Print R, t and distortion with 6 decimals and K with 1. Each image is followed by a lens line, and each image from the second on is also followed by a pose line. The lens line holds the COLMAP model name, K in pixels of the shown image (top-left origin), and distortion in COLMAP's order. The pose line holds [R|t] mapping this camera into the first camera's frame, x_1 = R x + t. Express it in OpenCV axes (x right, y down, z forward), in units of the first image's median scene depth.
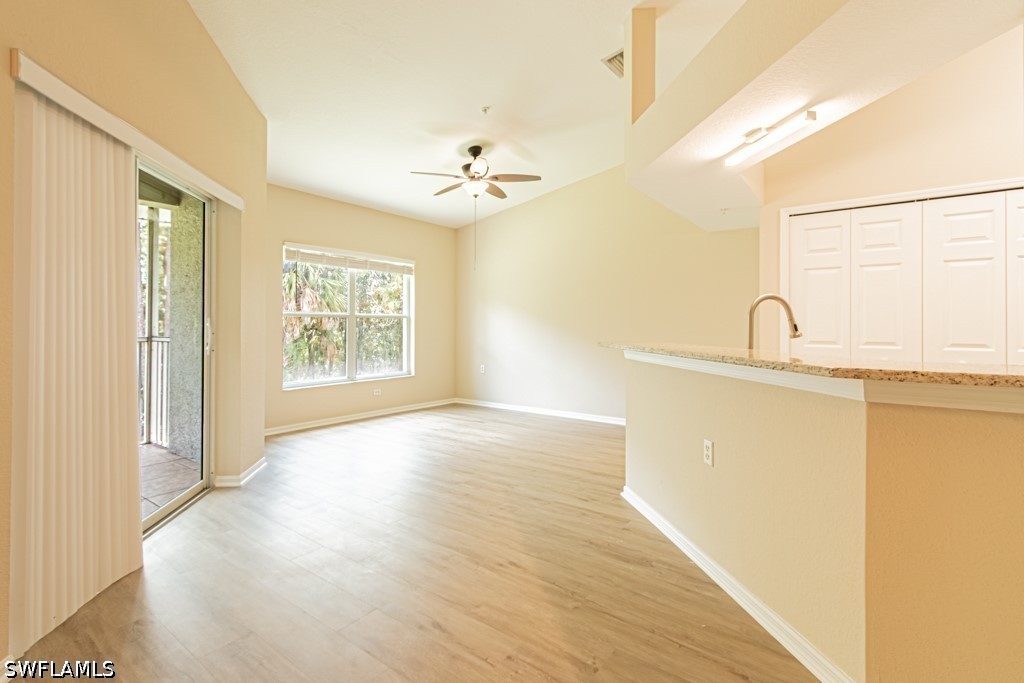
lens RADIAL K [[471.7, 0, 513.1], [0, 471.7, 323.4], [0, 0, 1]] dist [0.000425, 0.000206]
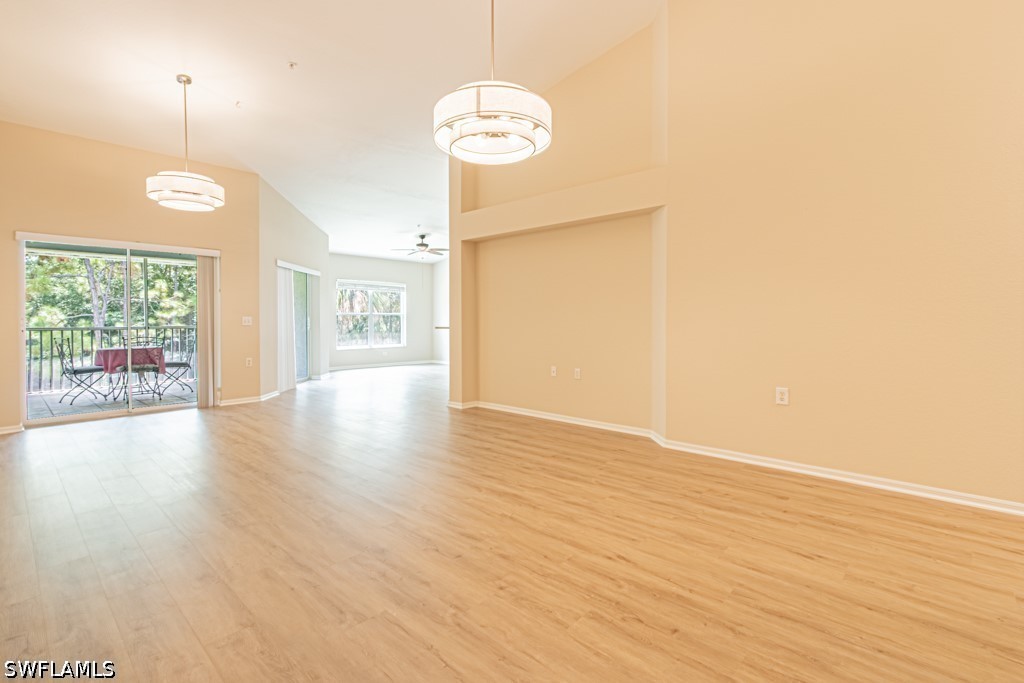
lens RADIAL K [[462.5, 0, 524.0], [0, 462.5, 323.1], [0, 0, 1]] dist [-0.004257, 0.000433]
pose [[0.996706, -0.005363, -0.080927, 0.820024], [0.006533, 0.999878, 0.014197, -0.003504], [0.080841, -0.014679, 0.996619, -1.582503]]
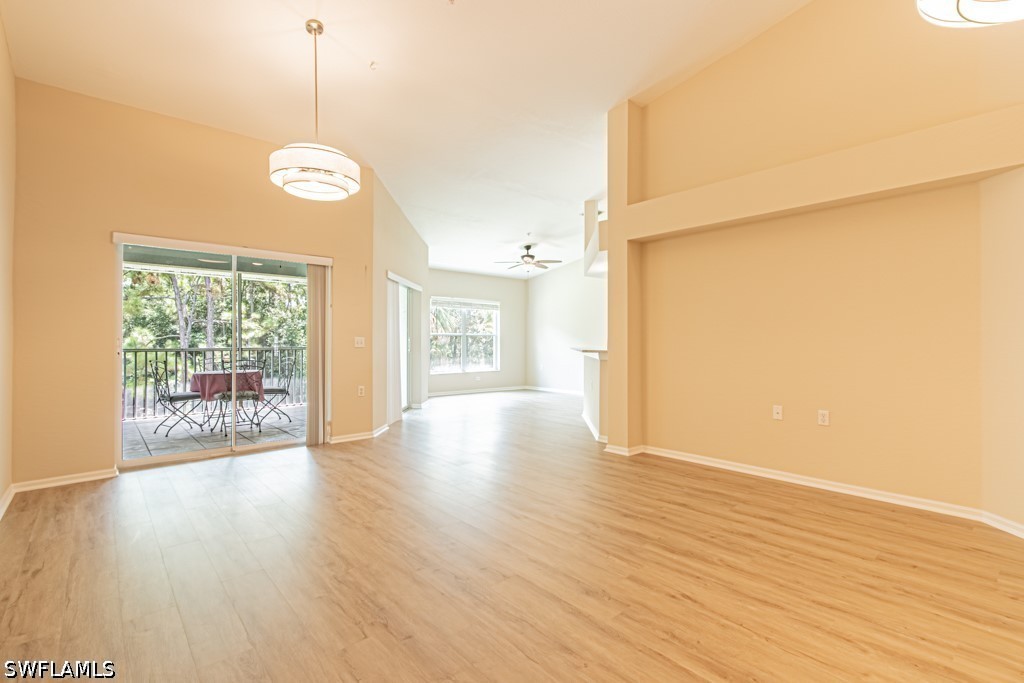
lens RADIAL K [[464.7, 0, 521.0], [0, 464.7, 336.2], [0, 0, 1]] dist [0.002268, -0.000067]
pose [[0.981437, -0.005164, -0.191716, 0.373098], [0.004110, 0.999974, -0.005893, -0.000593], [0.191742, 0.004996, 0.981433, -1.243625]]
